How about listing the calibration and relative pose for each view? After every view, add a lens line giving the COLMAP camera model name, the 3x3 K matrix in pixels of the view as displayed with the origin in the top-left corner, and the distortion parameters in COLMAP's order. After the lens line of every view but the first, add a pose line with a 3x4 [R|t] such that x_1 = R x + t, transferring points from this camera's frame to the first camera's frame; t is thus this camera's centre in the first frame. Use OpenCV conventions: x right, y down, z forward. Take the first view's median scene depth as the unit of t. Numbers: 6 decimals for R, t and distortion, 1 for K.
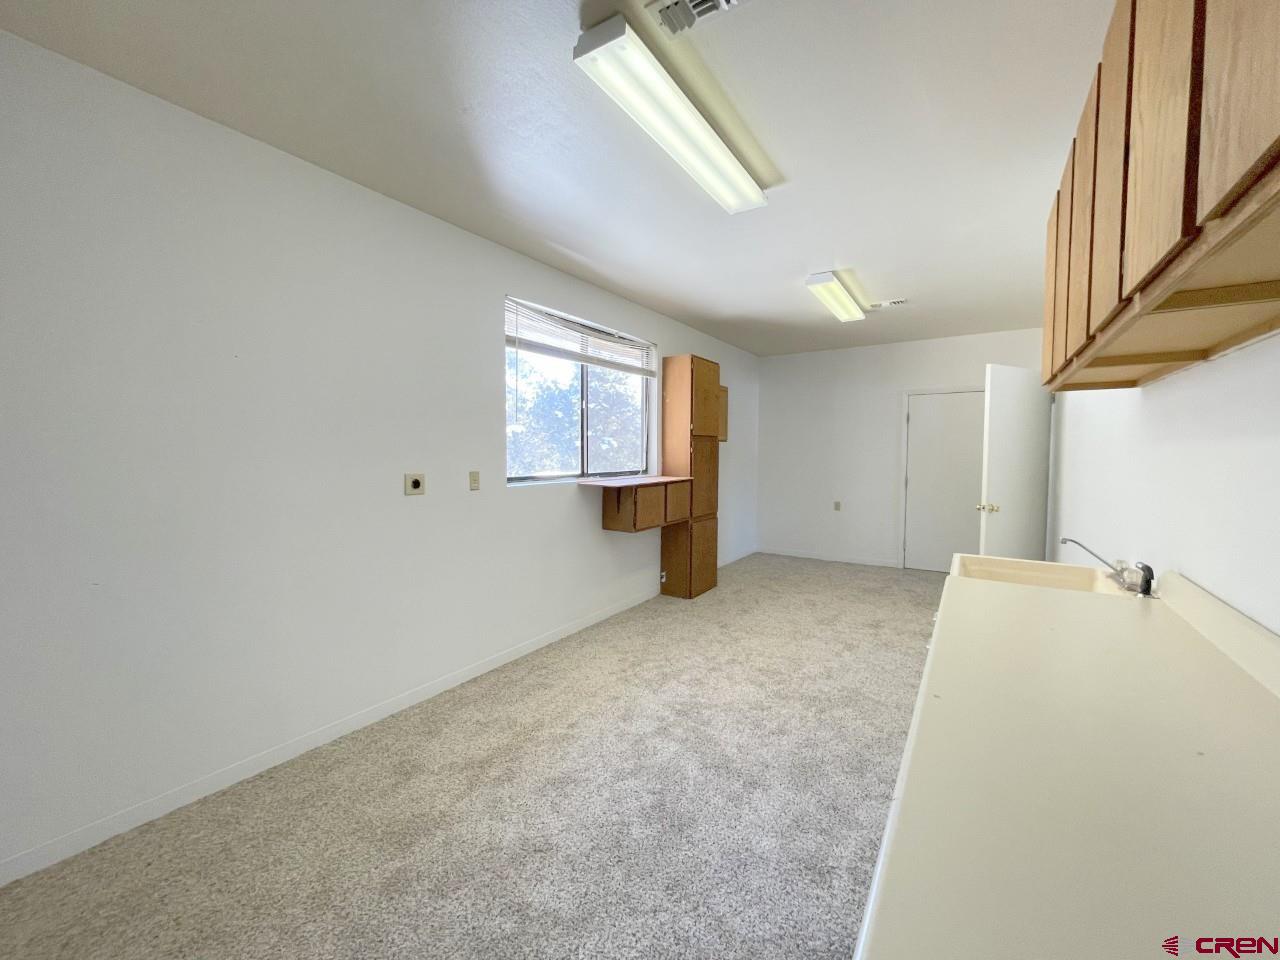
lens RADIAL K [[513.5, 0, 640.0], [0, 513.5, 480.0], [0, 0, 1]] dist [0.000284, -0.000325]
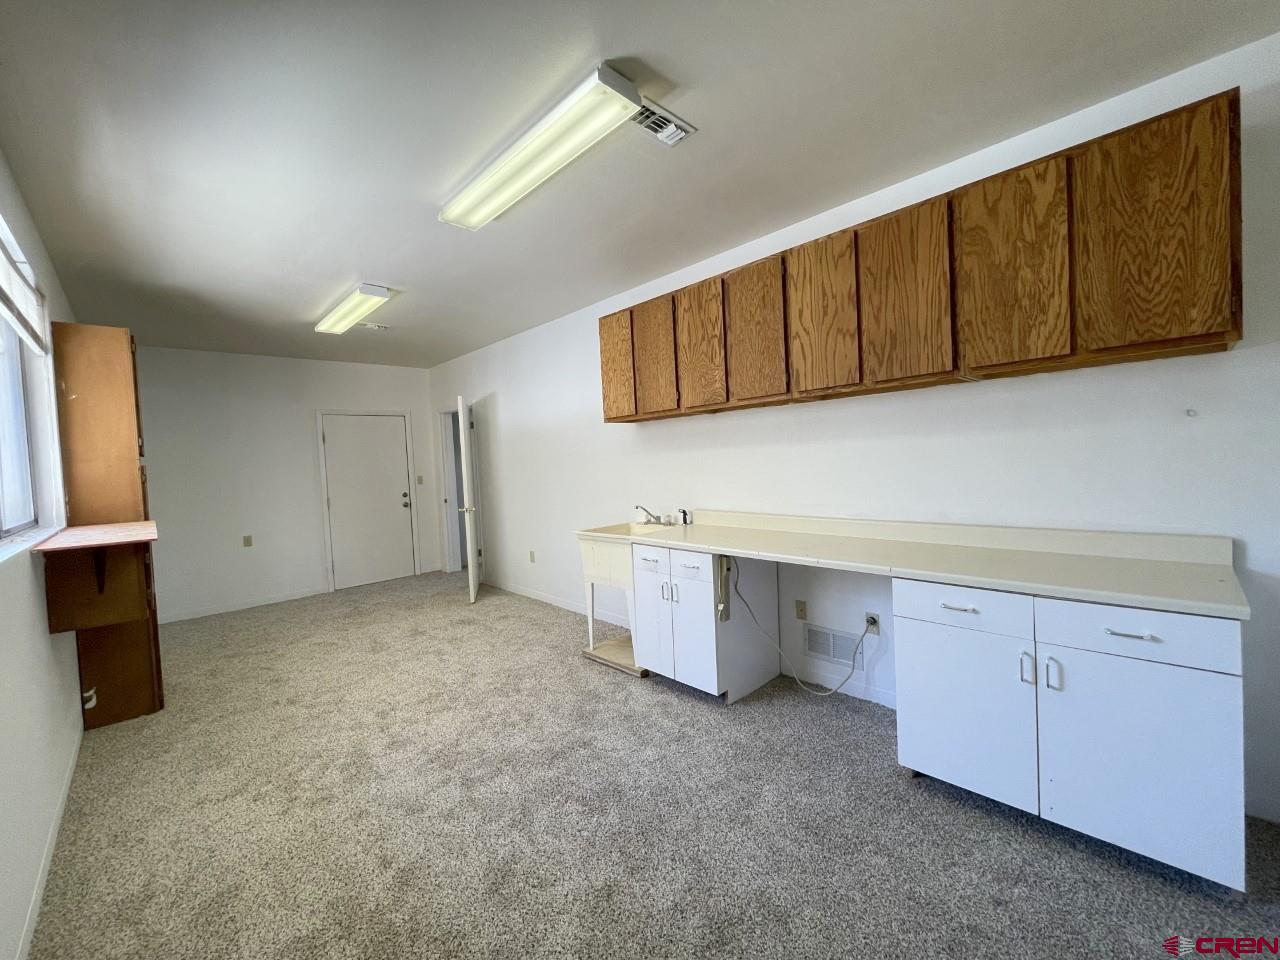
lens RADIAL K [[513.5, 0, 640.0], [0, 513.5, 480.0], [0, 0, 1]] dist [0.000284, -0.000325]
pose [[0.226938, -0.056073, 0.972294, -0.491207], [0.102819, 0.994141, 0.033335, -0.018180], [-0.968466, 0.092405, 0.231374, 0.319179]]
